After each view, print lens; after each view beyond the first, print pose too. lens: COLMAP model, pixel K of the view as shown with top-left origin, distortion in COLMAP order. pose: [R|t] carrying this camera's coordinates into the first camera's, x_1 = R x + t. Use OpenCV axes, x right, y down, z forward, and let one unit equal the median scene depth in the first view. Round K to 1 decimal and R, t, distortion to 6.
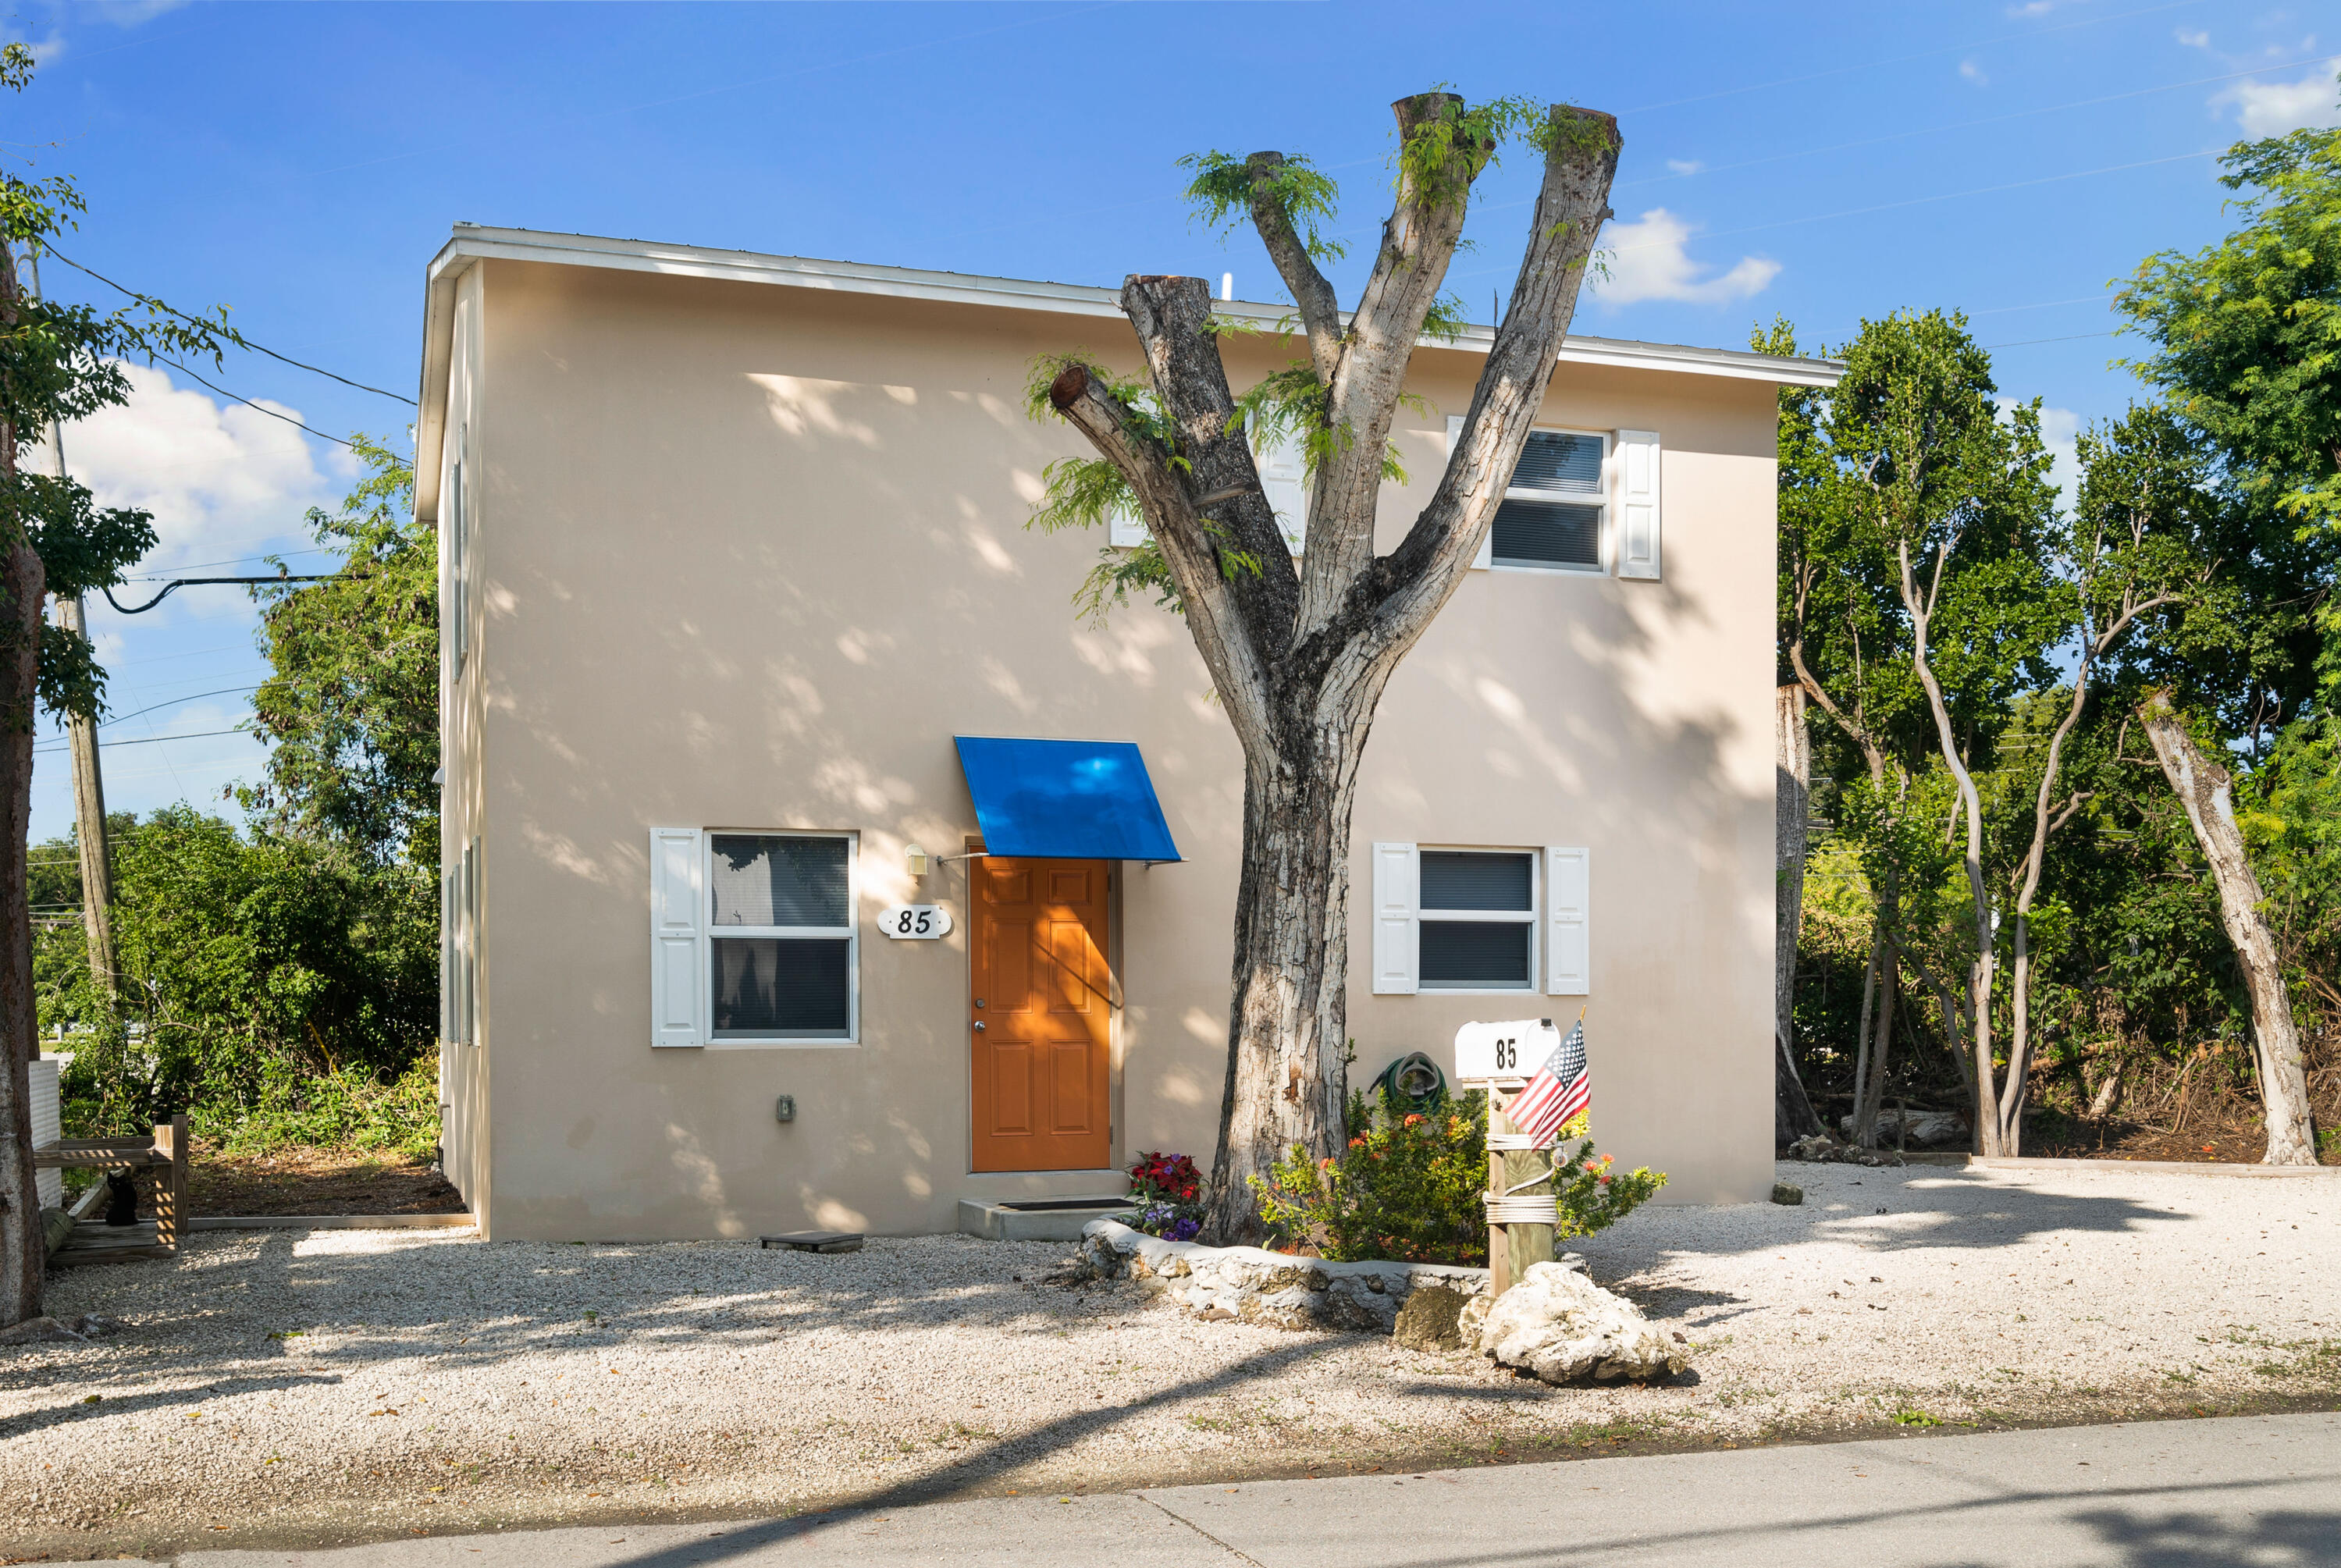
lens RADIAL K [[2307.2, 0, 1171.7], [0, 2307.2, 781.0], [0, 0, 1]] dist [-0.012736, 0.000000]
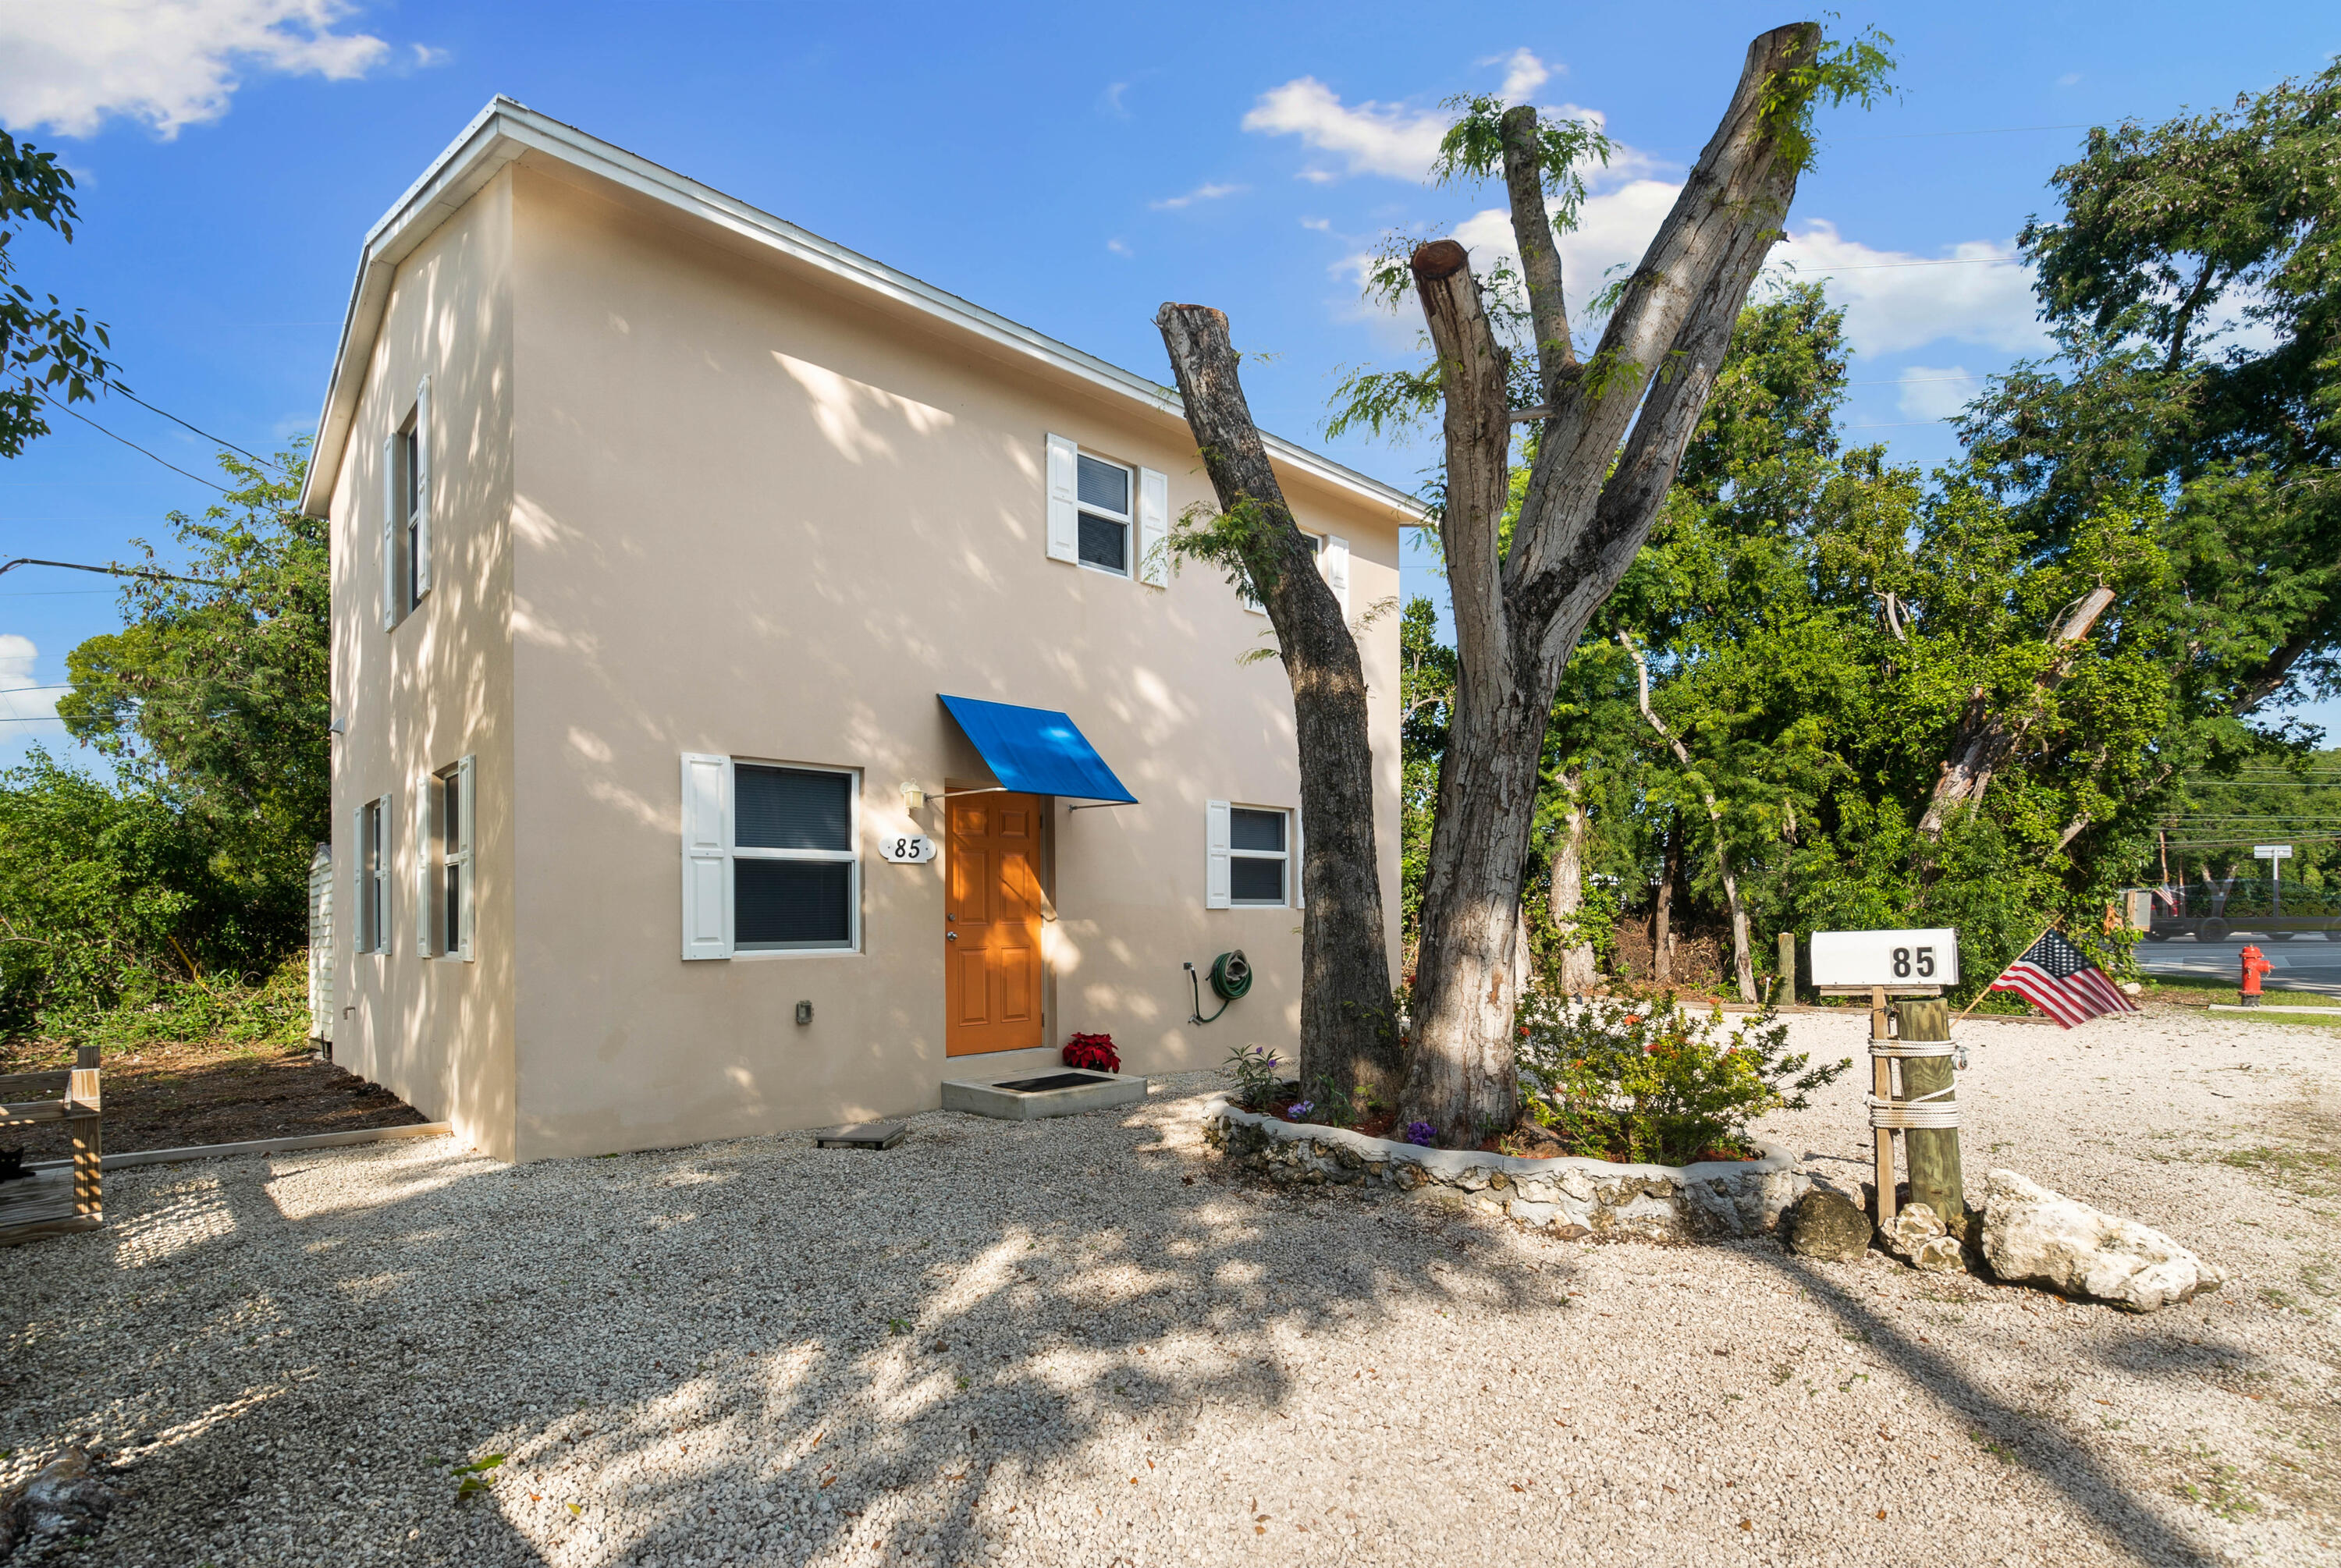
lens RADIAL K [[1102.5, 0, 1167.2], [0, 1102.5, 840.1], [0, 0, 1]] dist [-0.008263, 0.002031]
pose [[0.910831, 0.023274, 0.412123, -0.207479], [-0.034574, 0.999202, 0.019984, 0.038307], [-0.411329, -0.032451, 0.910909, 0.404312]]
